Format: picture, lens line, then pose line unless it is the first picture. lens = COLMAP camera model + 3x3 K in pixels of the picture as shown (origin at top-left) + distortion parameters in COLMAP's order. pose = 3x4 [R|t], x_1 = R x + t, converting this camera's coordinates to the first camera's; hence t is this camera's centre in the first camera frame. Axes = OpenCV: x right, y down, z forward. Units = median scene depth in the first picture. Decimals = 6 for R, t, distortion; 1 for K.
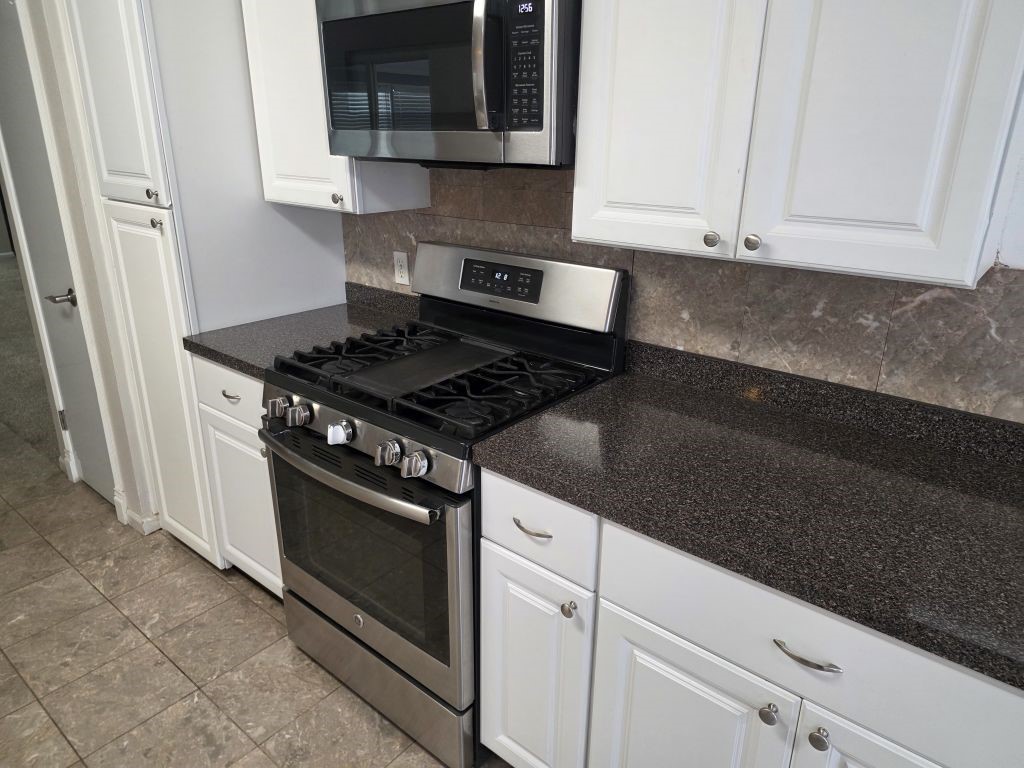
lens RADIAL K [[682.1, 0, 517.4], [0, 682.1, 370.6], [0, 0, 1]] dist [0.081436, -0.062726]
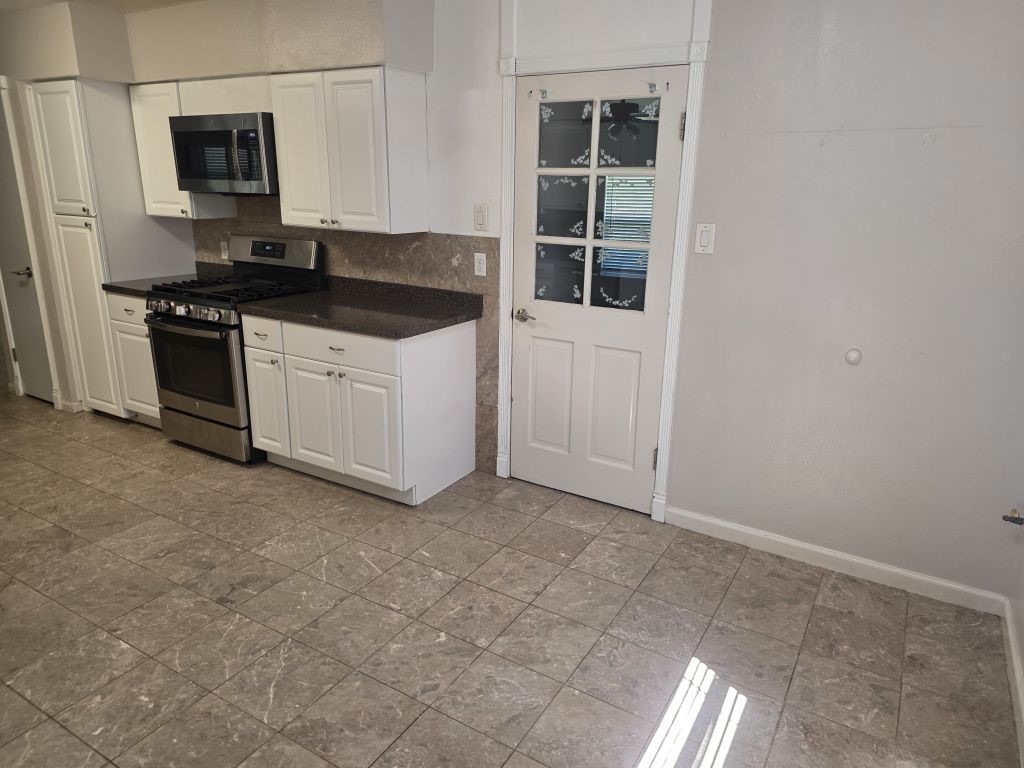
lens RADIAL K [[682.1, 0, 517.4], [0, 682.1, 370.6], [0, 0, 1]] dist [0.081436, -0.062726]
pose [[0.990470, -0.032616, 0.133810, 0.428305], [0.040754, 0.997453, -0.058535, 0.382892], [-0.131560, 0.063430, 0.989277, -1.142666]]
